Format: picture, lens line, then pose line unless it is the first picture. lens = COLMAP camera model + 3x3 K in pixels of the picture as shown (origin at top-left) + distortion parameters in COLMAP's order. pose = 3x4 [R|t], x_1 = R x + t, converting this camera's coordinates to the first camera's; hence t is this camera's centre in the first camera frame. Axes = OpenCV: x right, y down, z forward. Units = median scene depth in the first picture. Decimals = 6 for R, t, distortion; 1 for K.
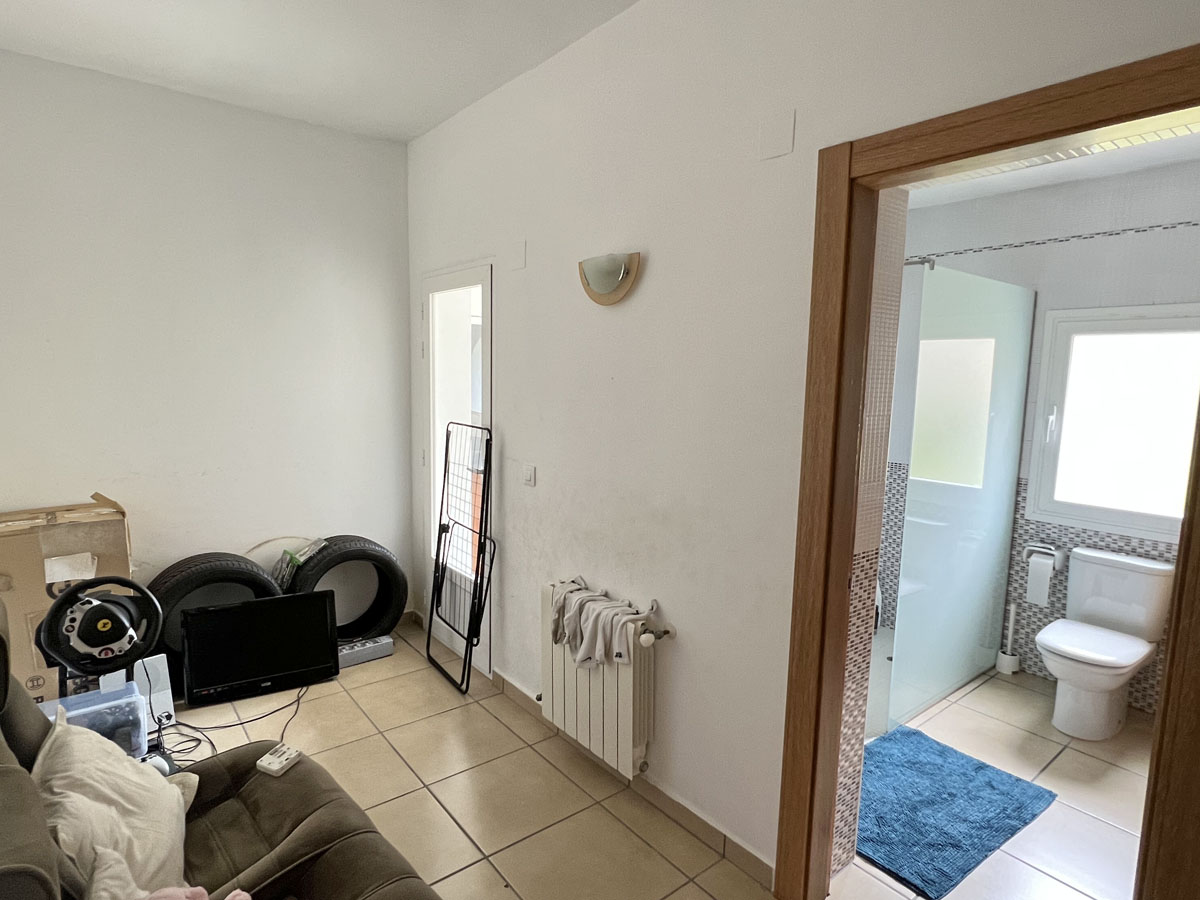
lens RADIAL K [[650.5, 0, 604.1], [0, 650.5, 453.0], [0, 0, 1]] dist [-0.000788, 0.000832]
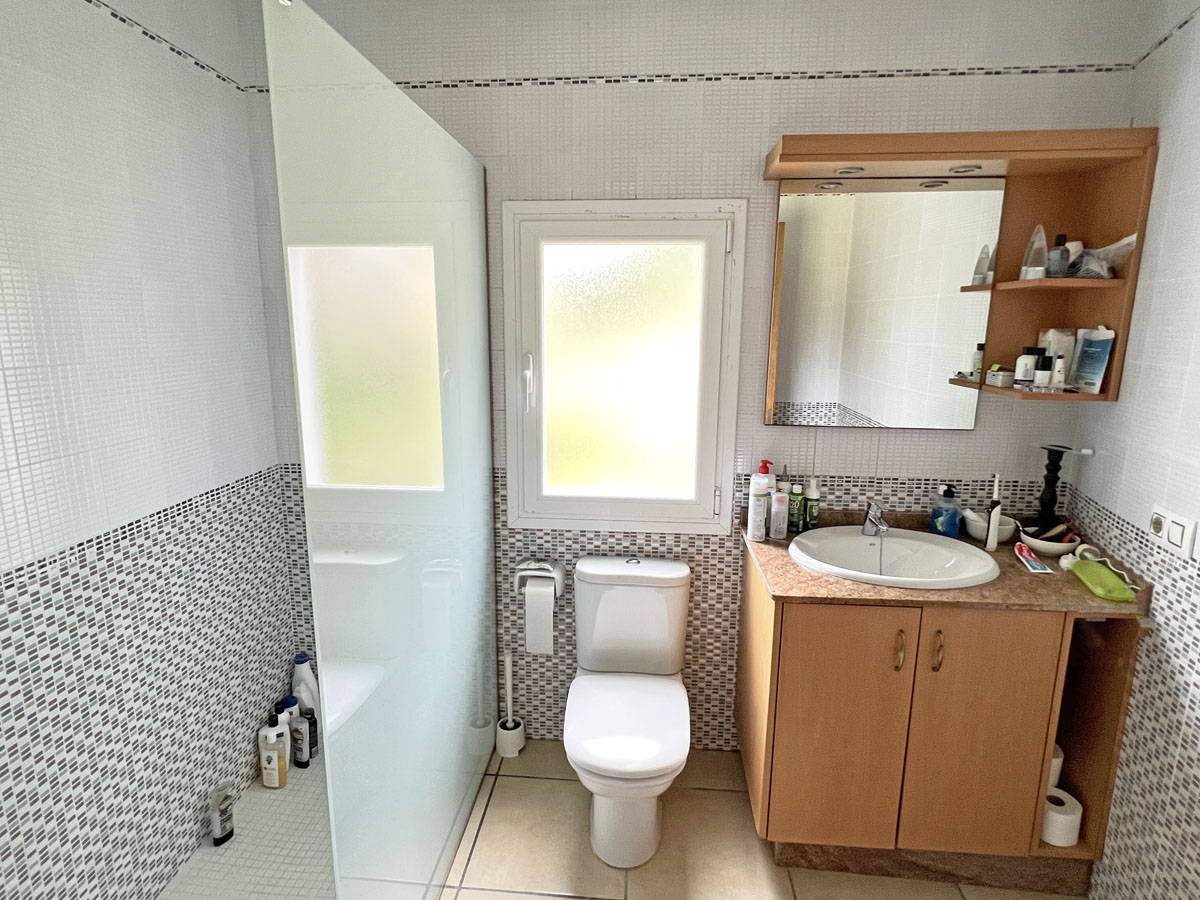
lens RADIAL K [[650.5, 0, 601.2], [0, 650.5, 443.9], [0, 0, 1]] dist [-0.000788, 0.000832]
pose [[0.691016, -0.158600, 0.705226, 0.262054], [0.092703, 0.987020, 0.131138, -0.060767], [-0.716871, -0.025241, 0.696749, 0.477929]]
